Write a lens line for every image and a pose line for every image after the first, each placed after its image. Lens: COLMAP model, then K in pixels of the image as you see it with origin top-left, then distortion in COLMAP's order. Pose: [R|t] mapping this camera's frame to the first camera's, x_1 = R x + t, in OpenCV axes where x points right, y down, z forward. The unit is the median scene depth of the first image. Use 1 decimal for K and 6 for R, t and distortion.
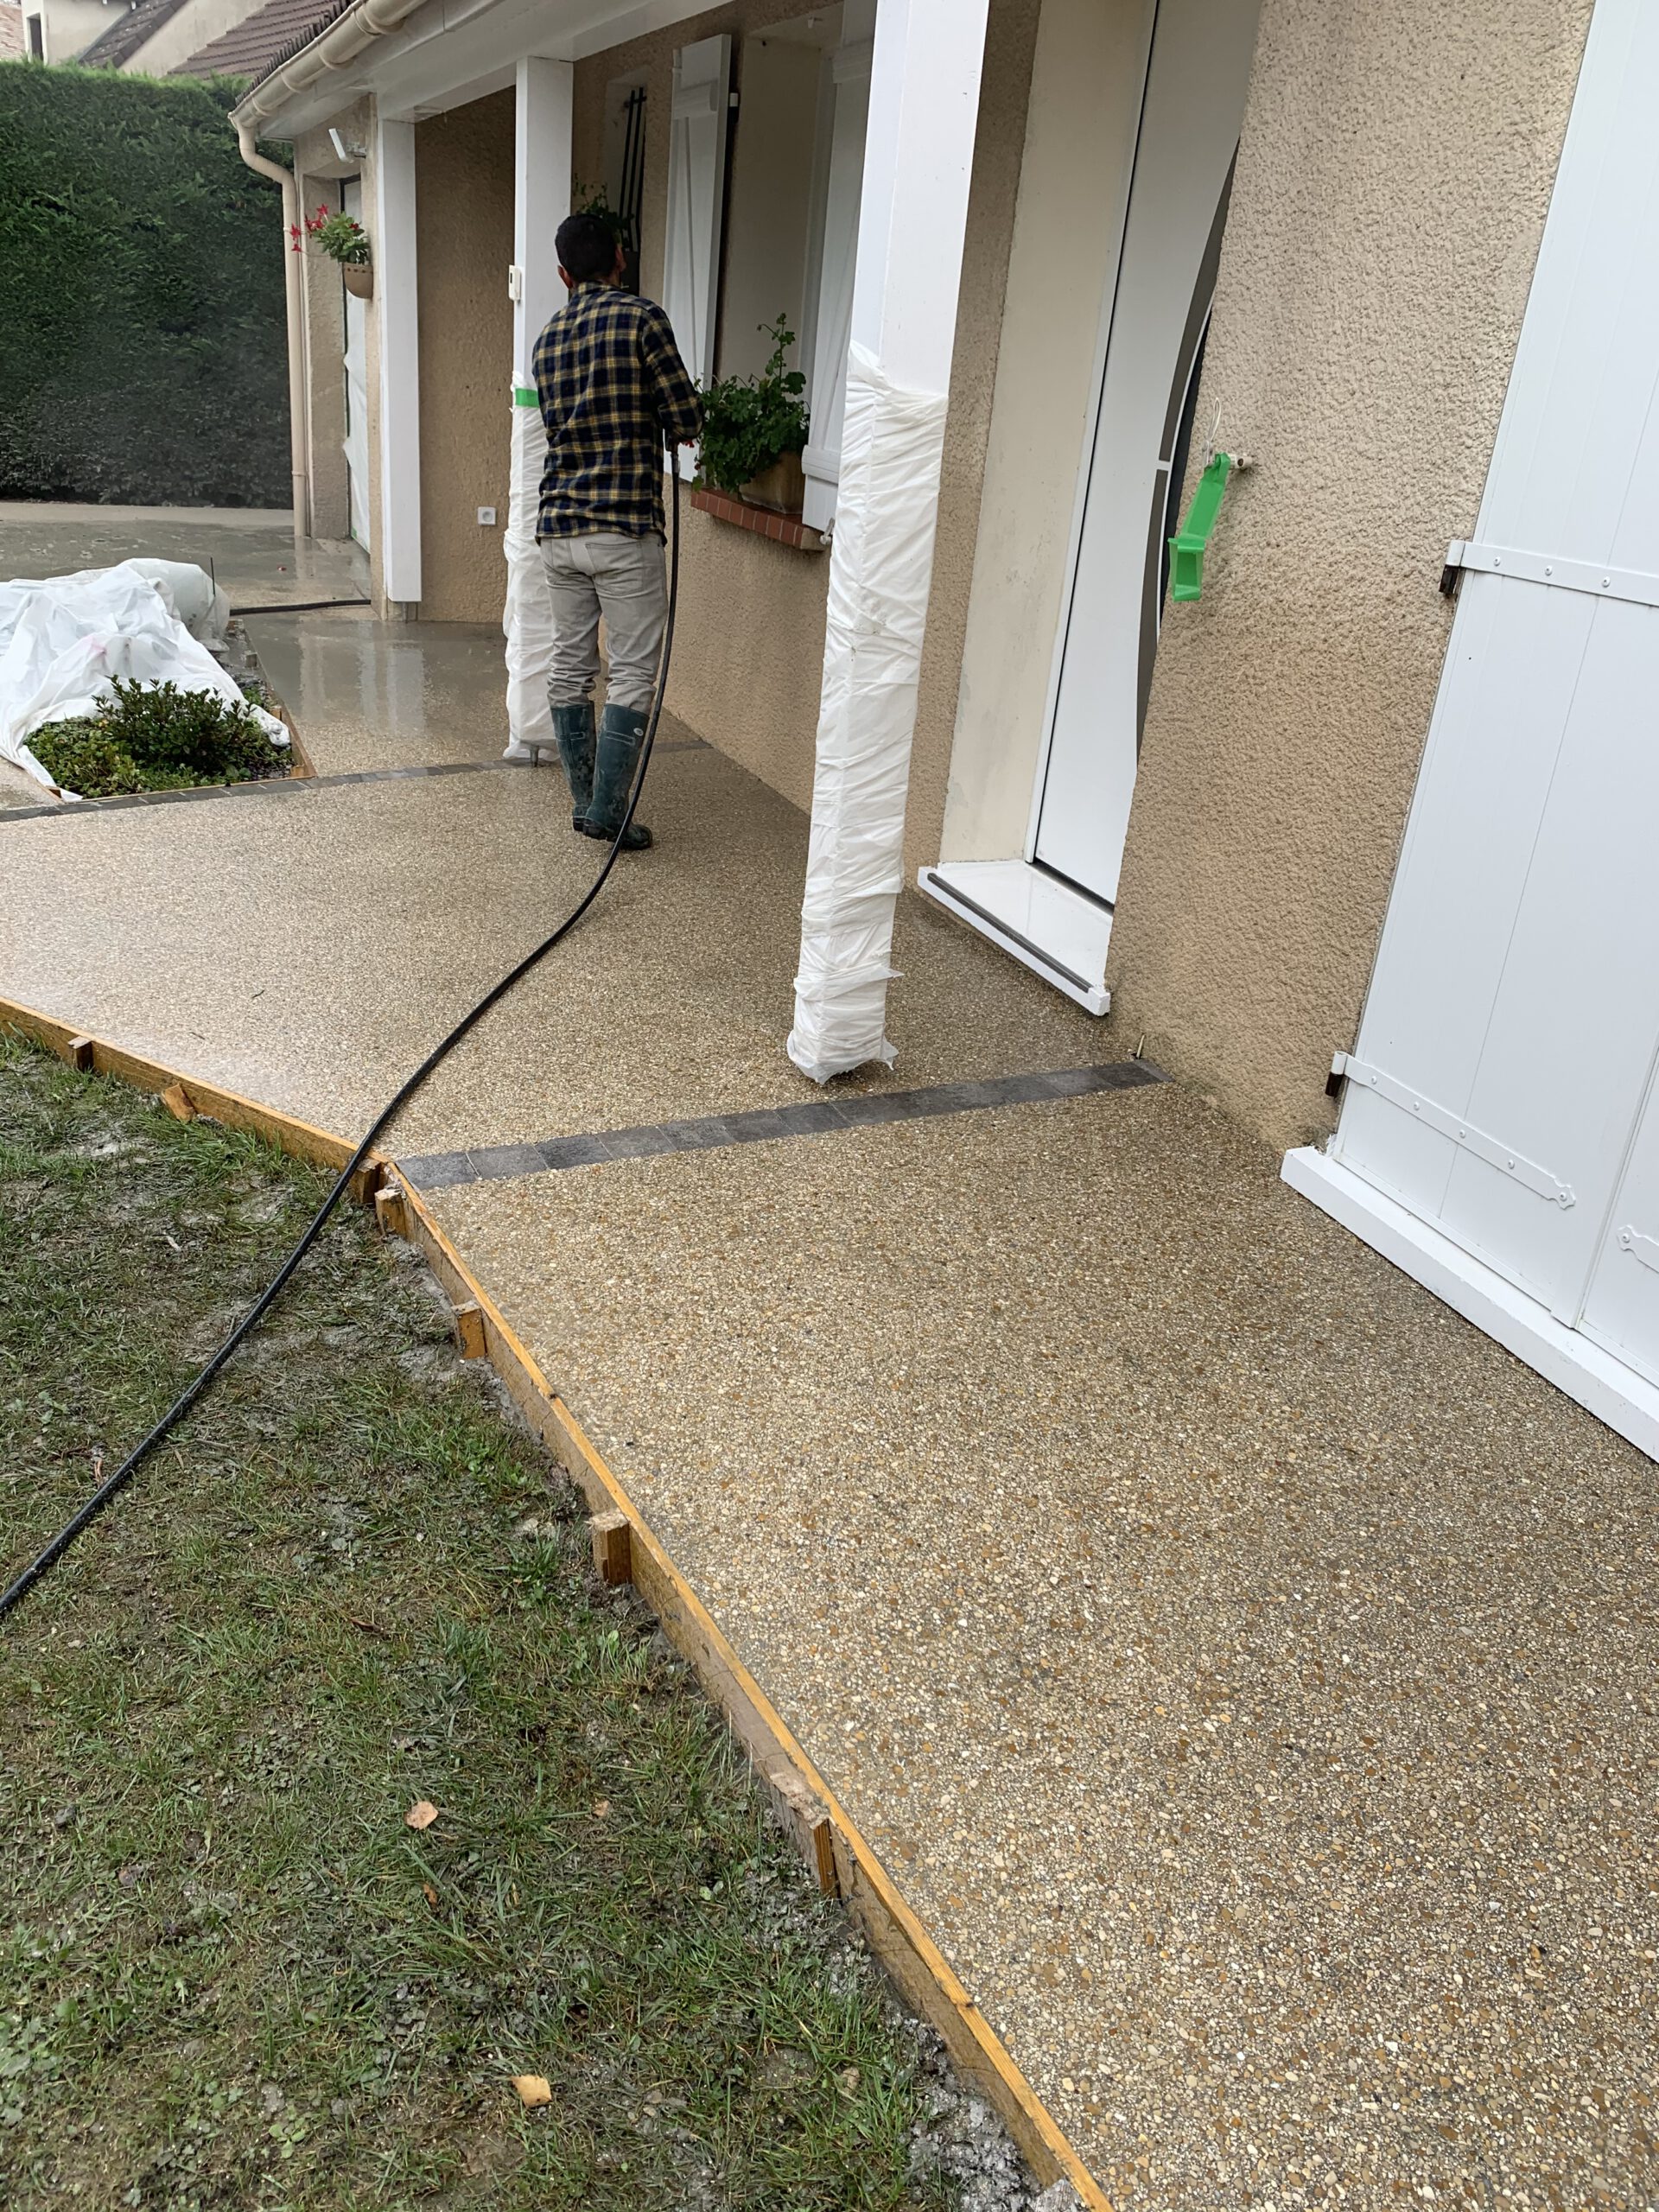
lens RADIAL K [[1687.1, 0, 833.6], [0, 1687.1, 1104.8], [0, 0, 1]] dist [0.029157, -0.028940]
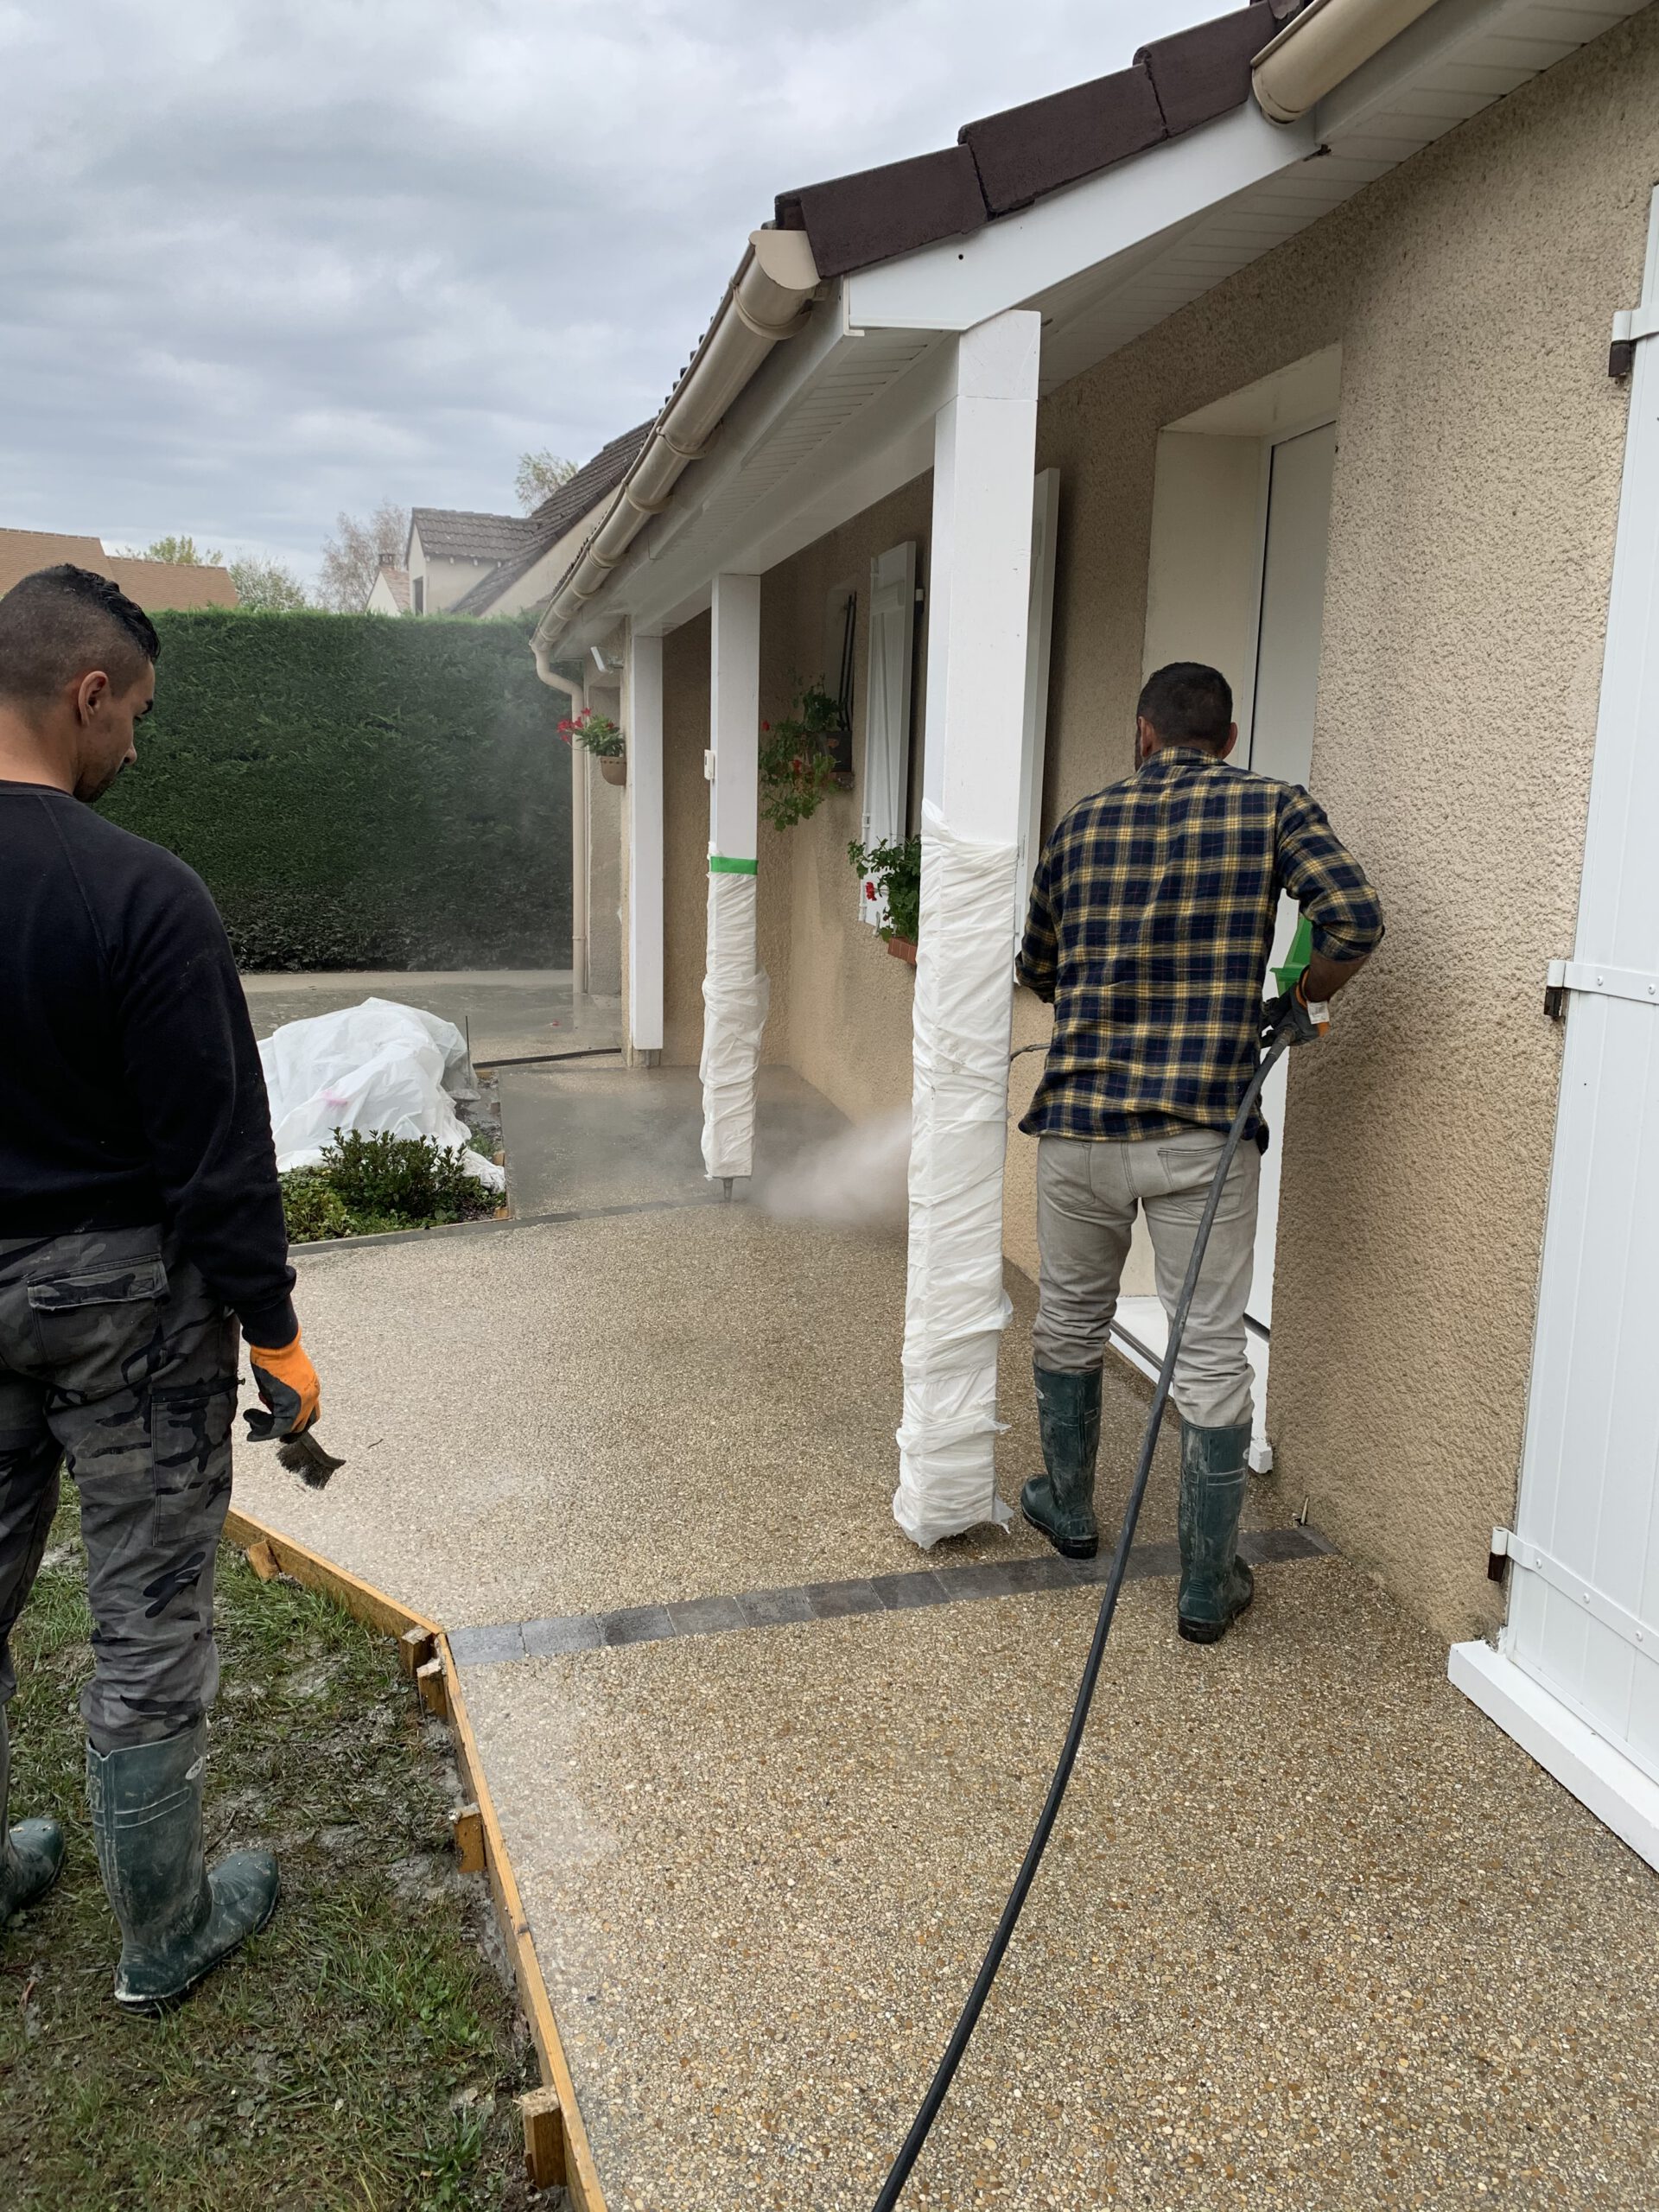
lens RADIAL K [[1706.2, 0, 859.2], [0, 1706.2, 1104.1], [0, 0, 1]] dist [-0.001192, -0.005158]
pose [[0.985399, -0.025603, -0.168328, 0.137432], [-0.016535, 0.969567, -0.244268, -0.024368], [0.169459, 0.243484, 0.954986, 0.070191]]
